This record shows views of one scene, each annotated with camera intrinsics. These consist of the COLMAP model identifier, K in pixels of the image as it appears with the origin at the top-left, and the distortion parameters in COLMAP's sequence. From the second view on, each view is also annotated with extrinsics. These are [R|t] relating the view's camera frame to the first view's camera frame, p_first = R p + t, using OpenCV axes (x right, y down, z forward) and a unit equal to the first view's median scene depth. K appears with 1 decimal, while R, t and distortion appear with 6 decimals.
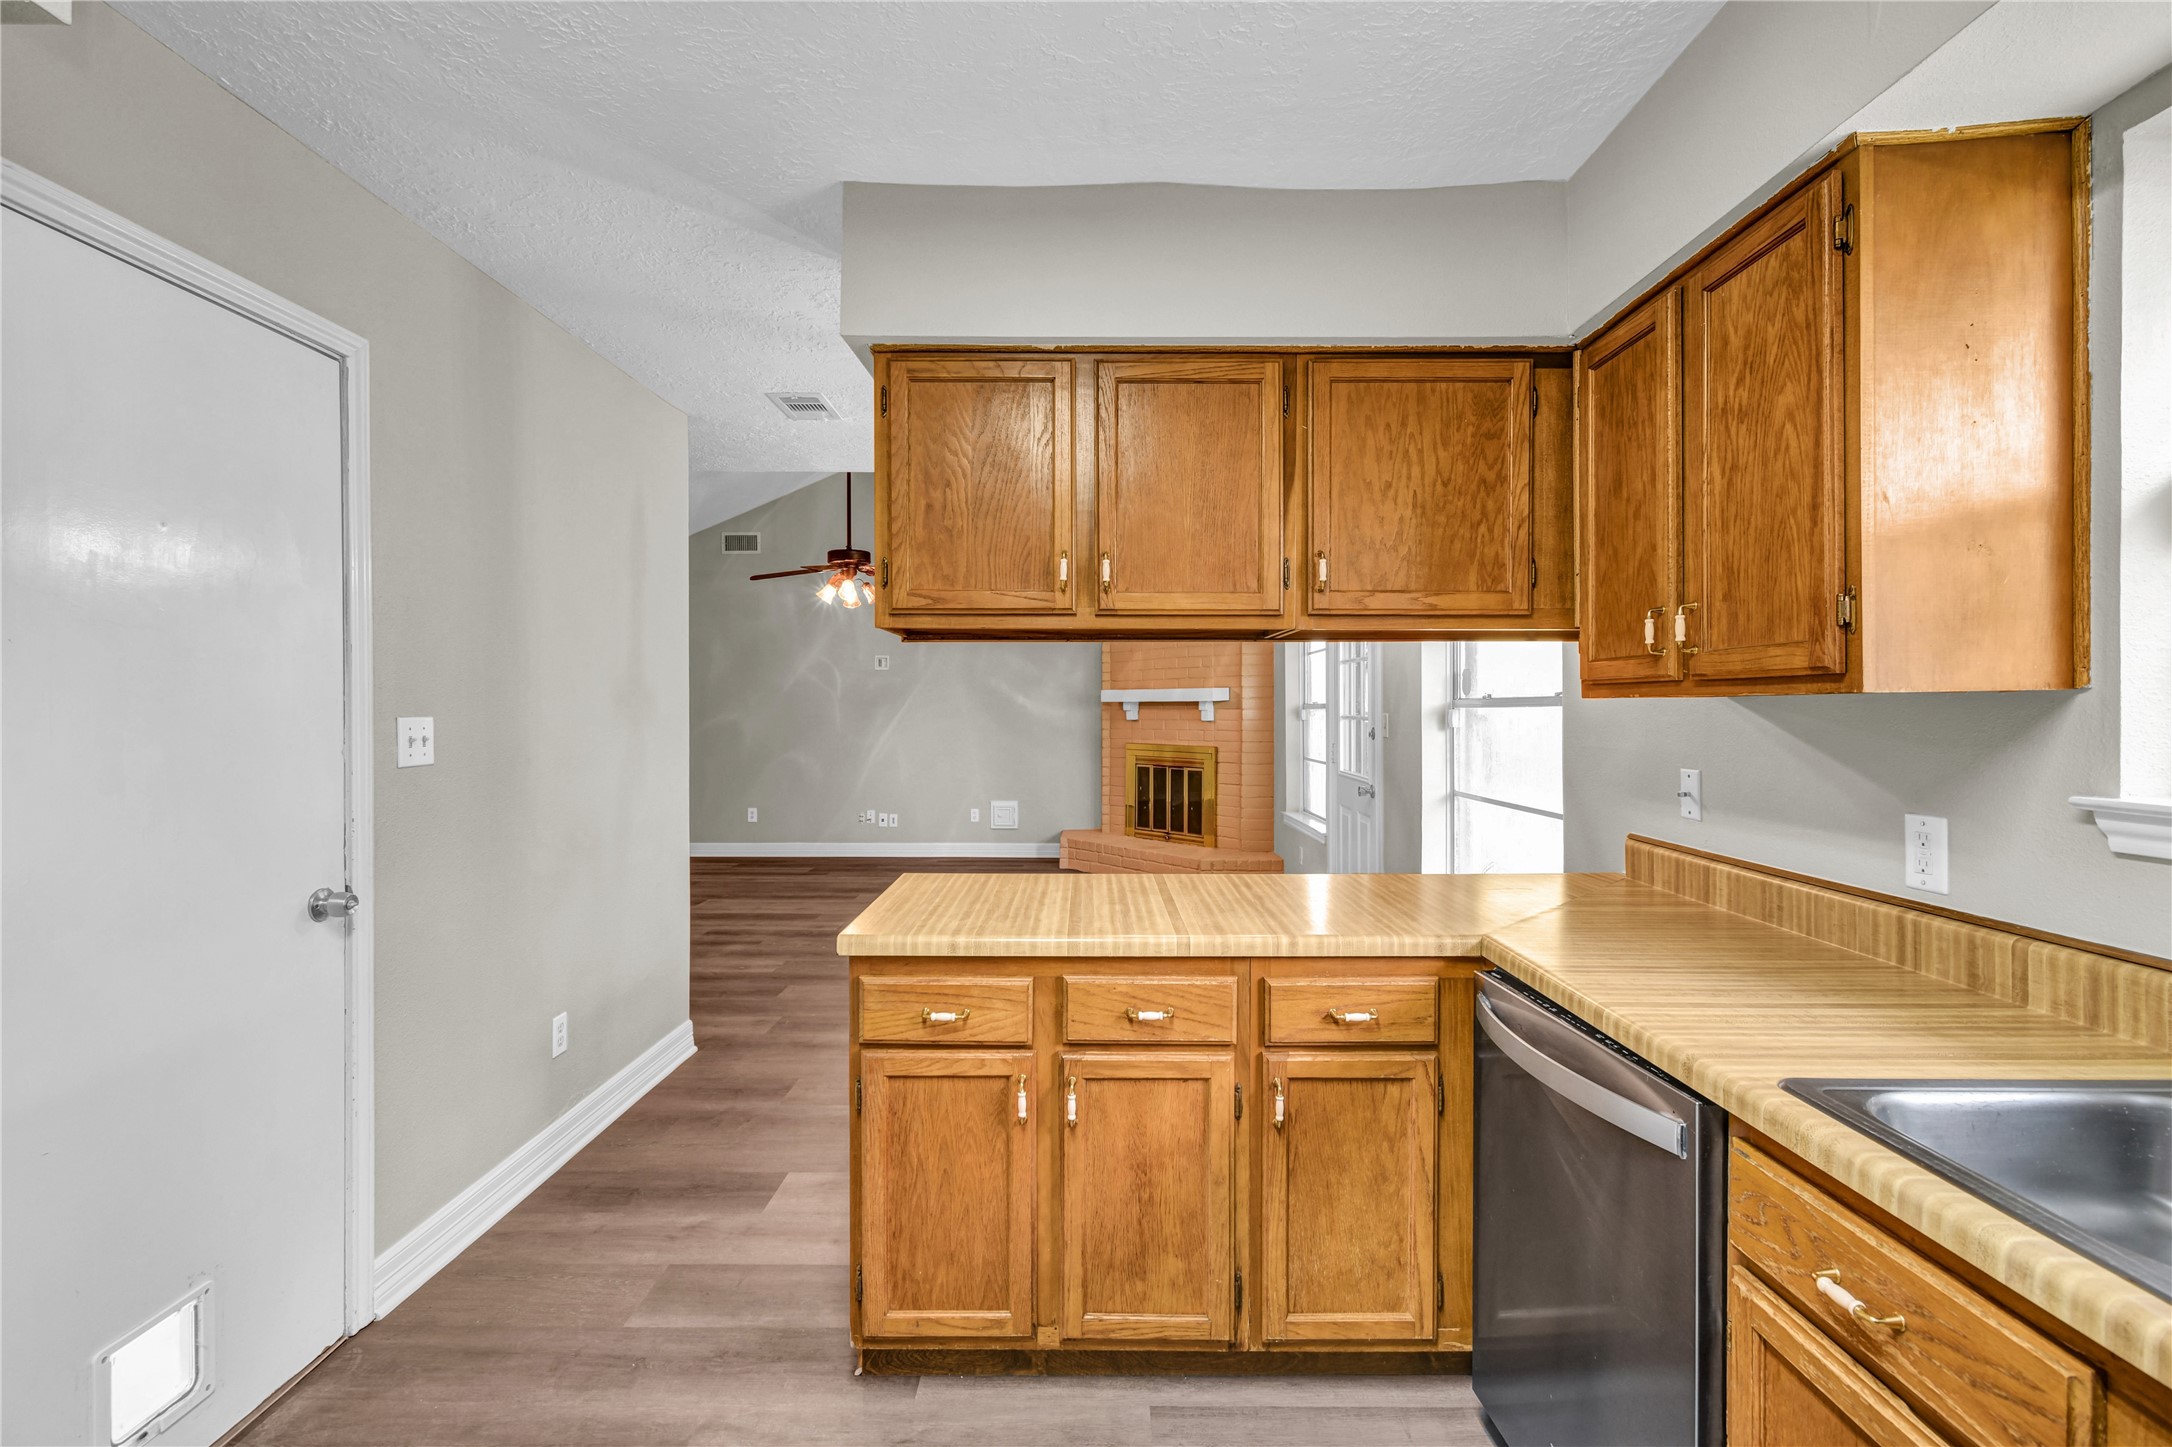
lens RADIAL K [[952.5, 0, 1059.8], [0, 952.5, 710.3], [0, 0, 1]] dist [0.006965, -0.005200]
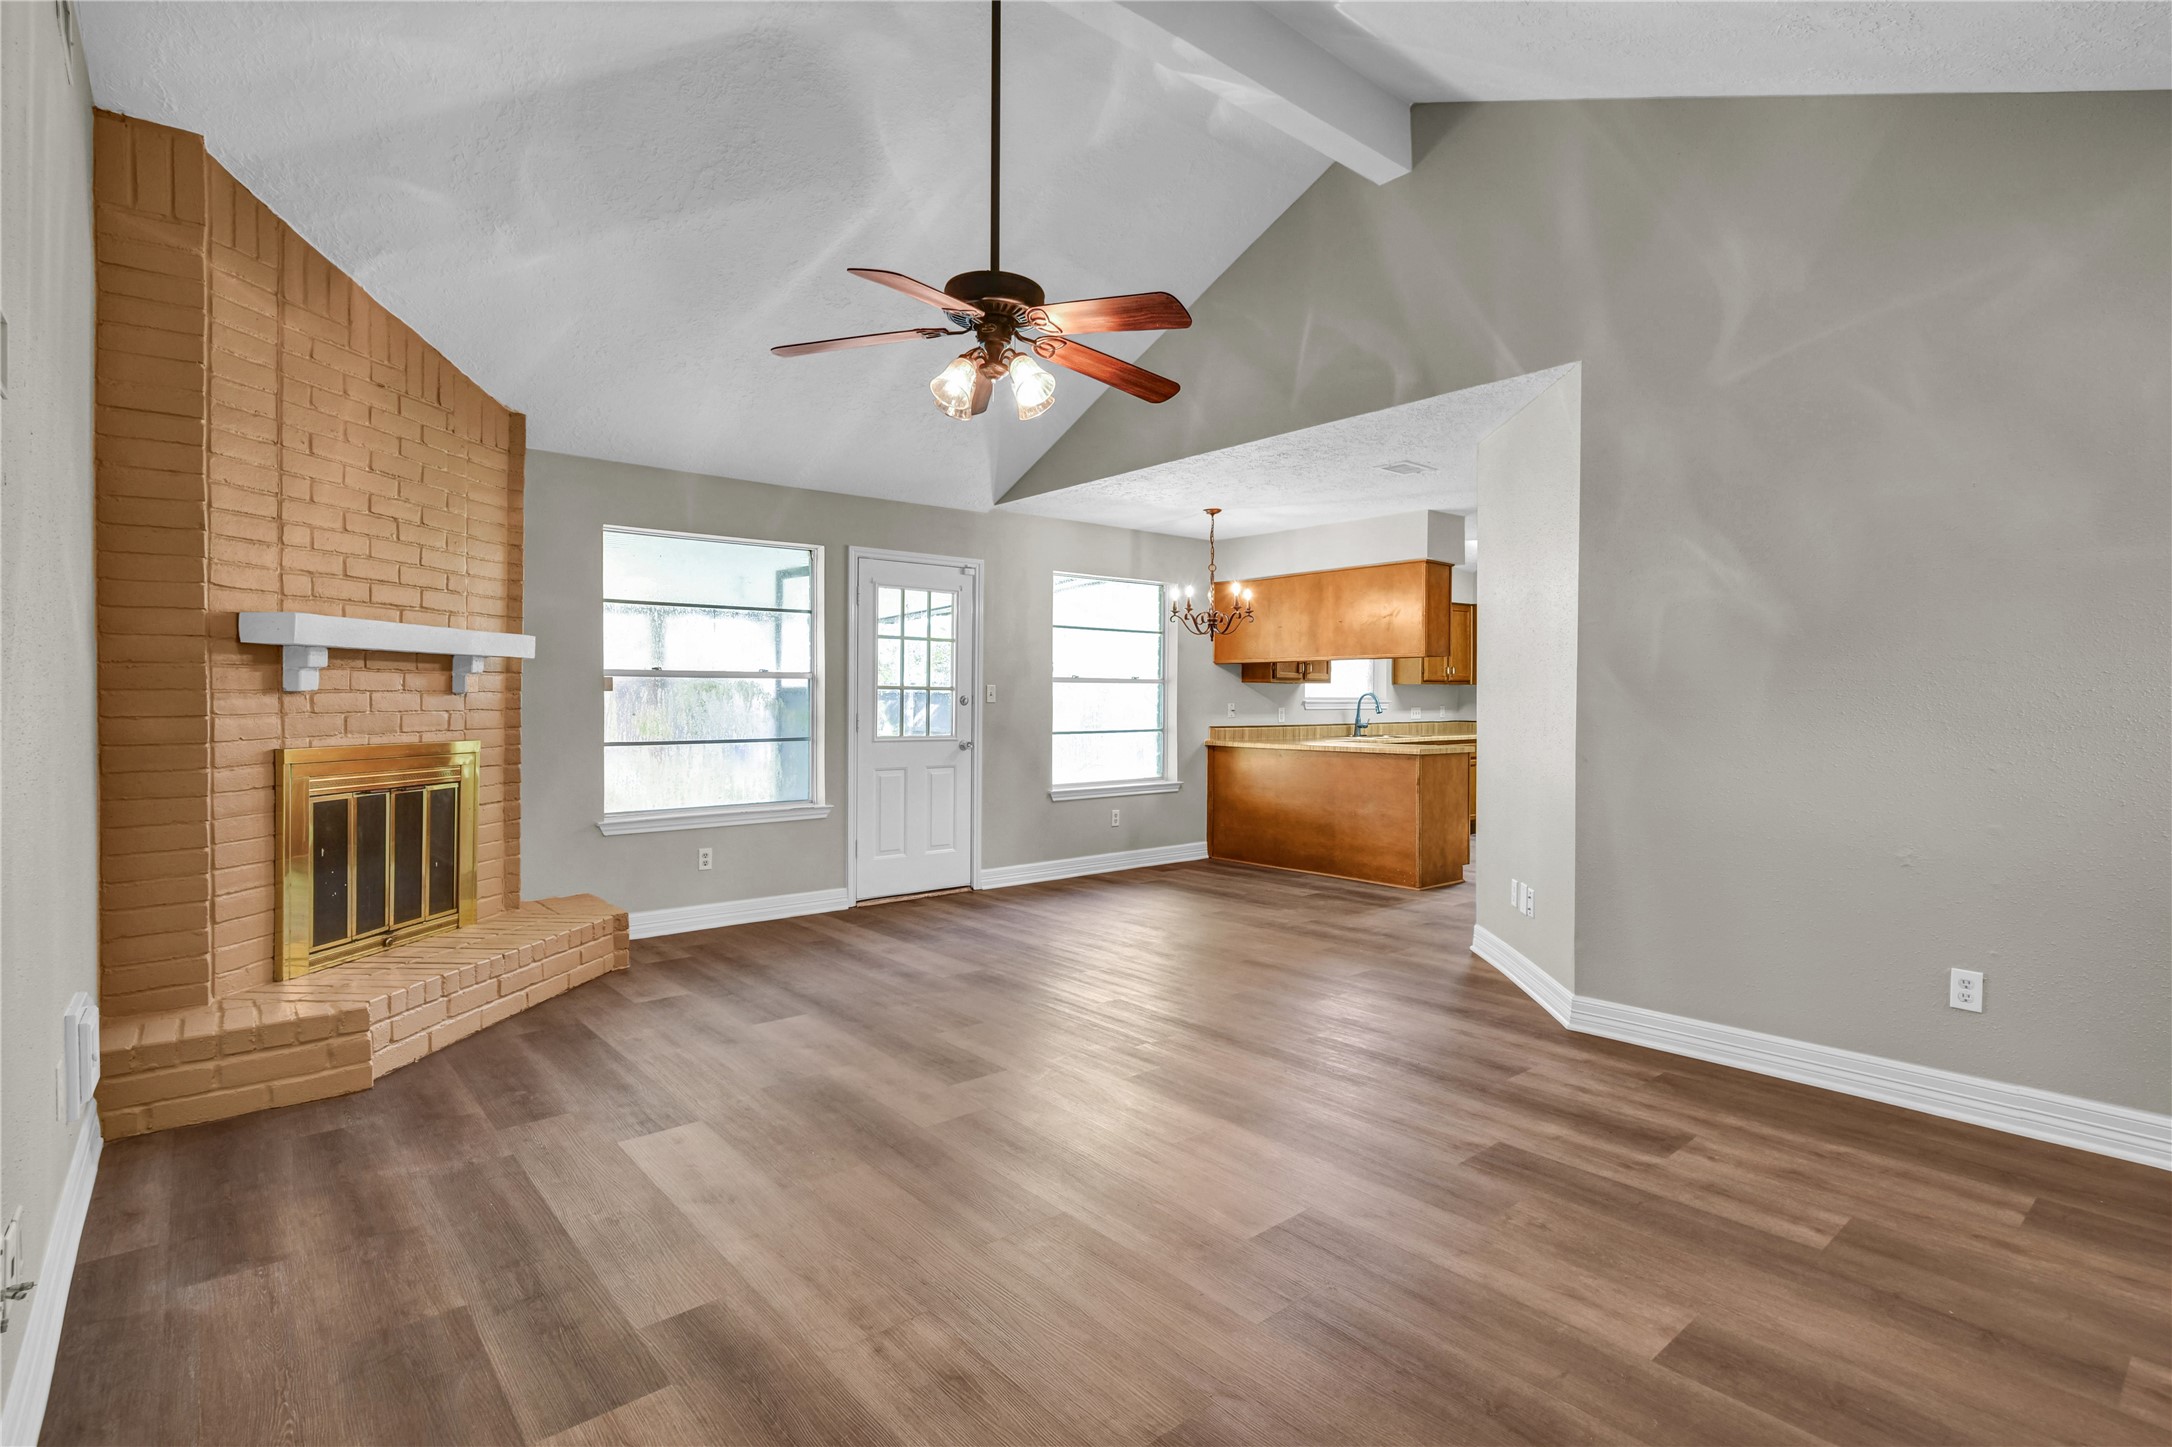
lens RADIAL K [[1039.8, 0, 1121.7], [0, 1039.8, 701.9], [0, 0, 1]] dist [-0.000006, 0.003311]
pose [[-0.686178, -0.003789, 0.727424, -1.915654], [-0.002297, 0.999993, 0.003042, 0.048721], [-0.727430, 0.000416, -0.686182, 4.088651]]
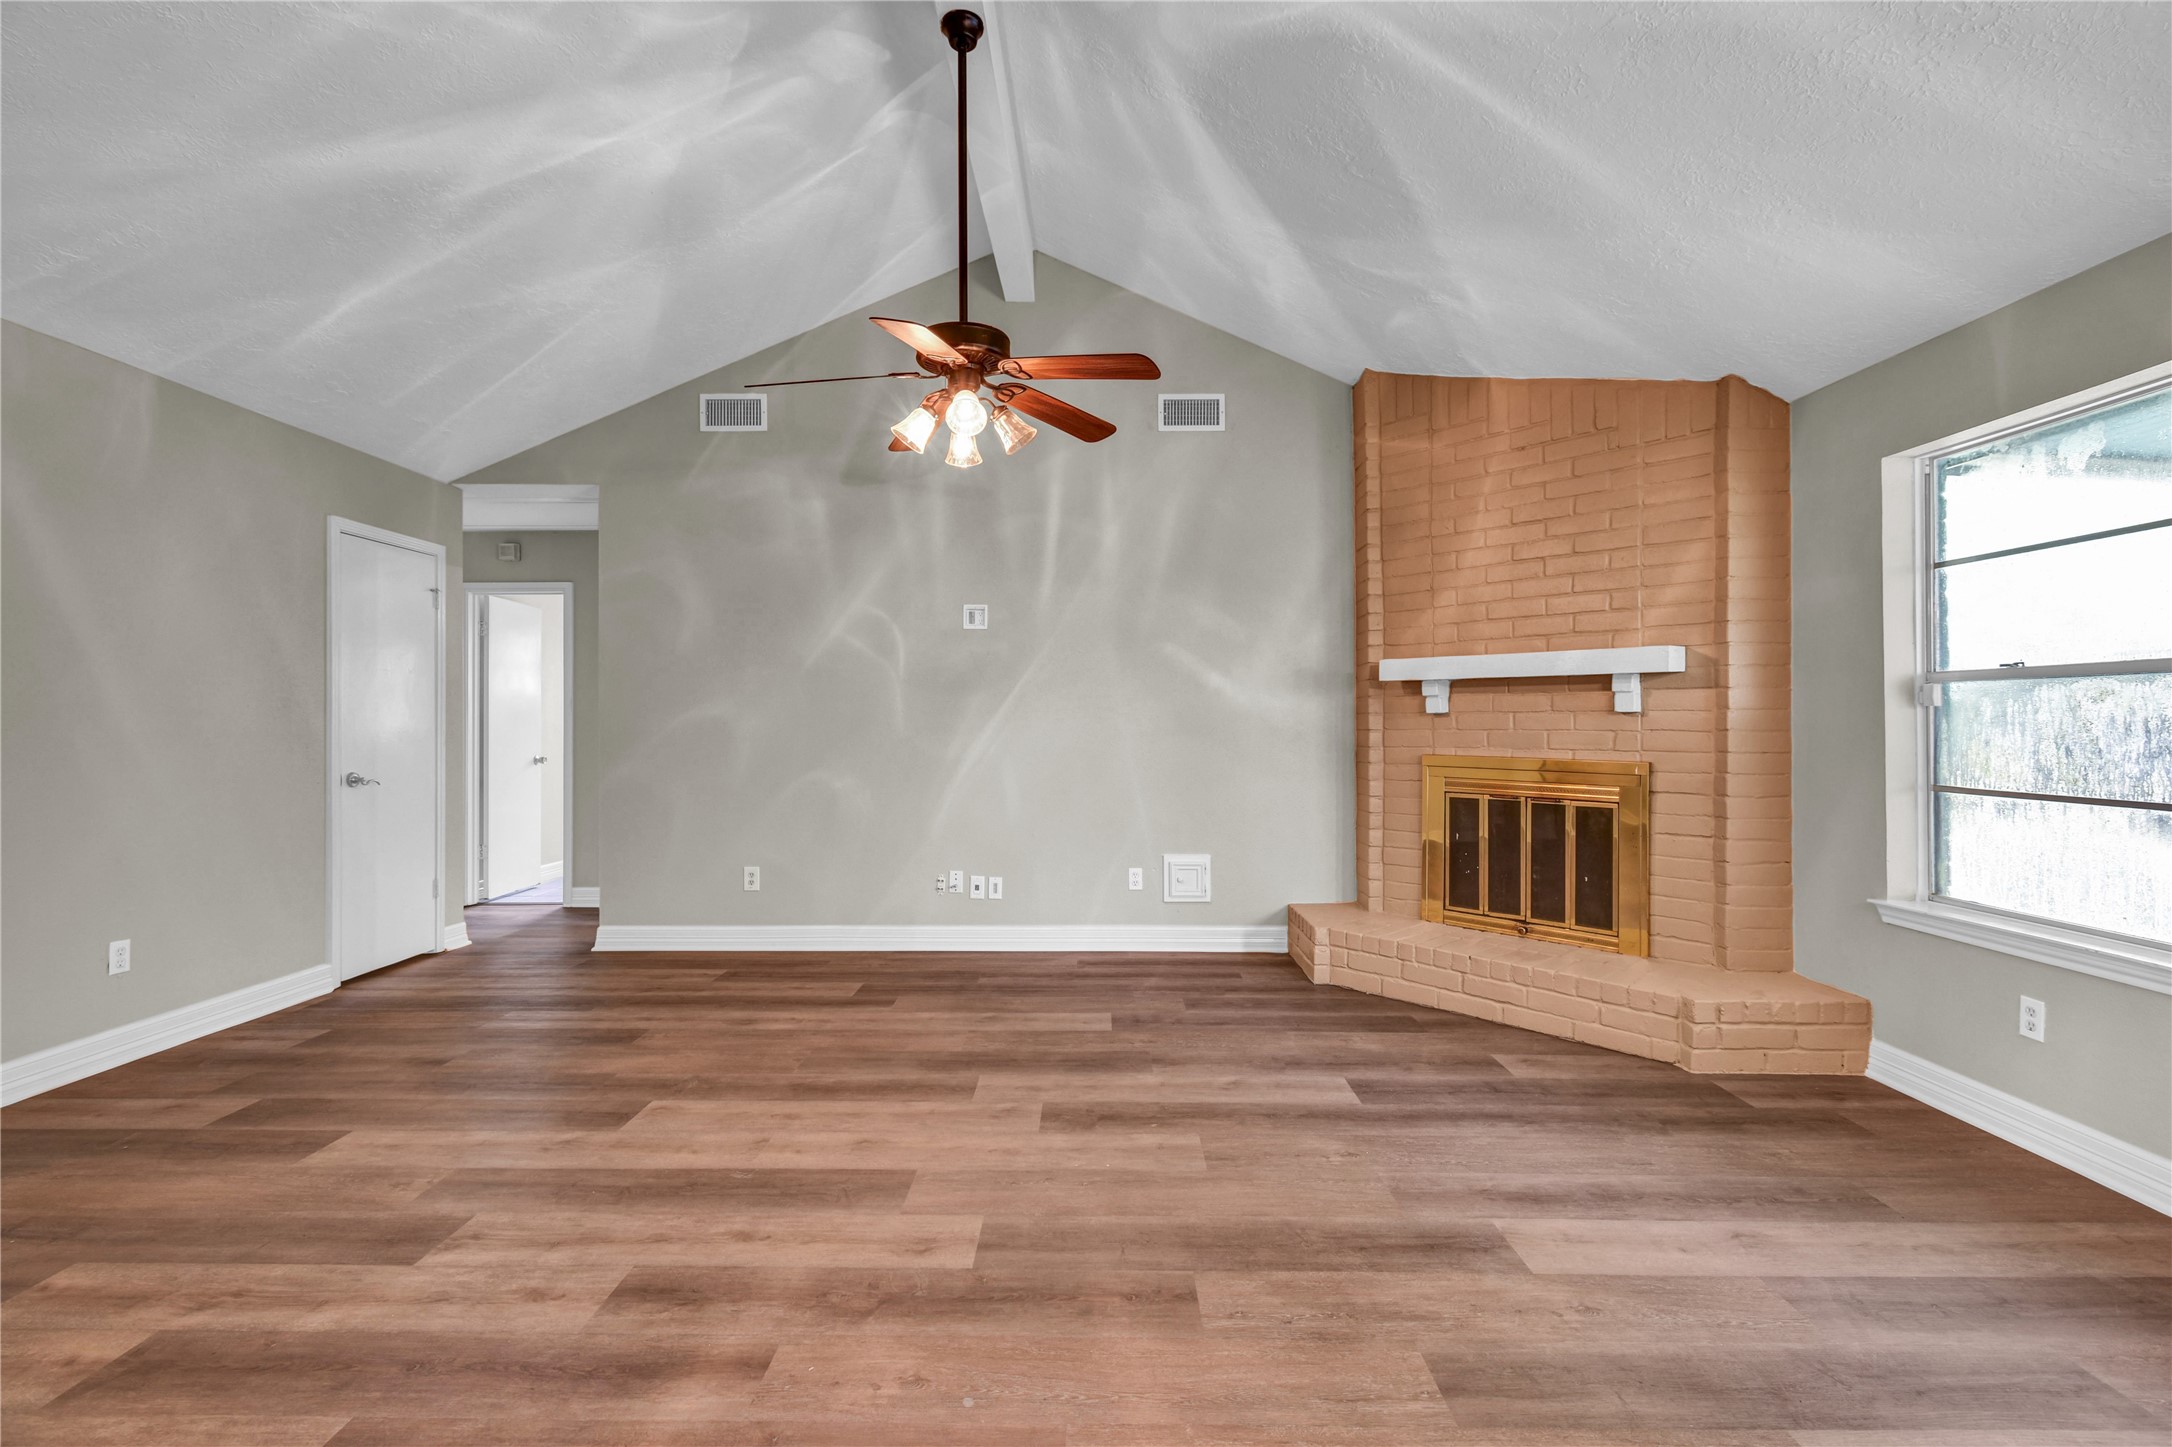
lens RADIAL K [[952.5, 0, 1064.1], [0, 952.5, 719.6], [0, 0, 1]] dist [0.006965, -0.005200]
pose [[1.000000, 0.000366, 0.000466, -0.550815], [-0.000364, 0.999992, -0.003968, 0.062912], [-0.000468, 0.003968, 0.999992, 1.729346]]
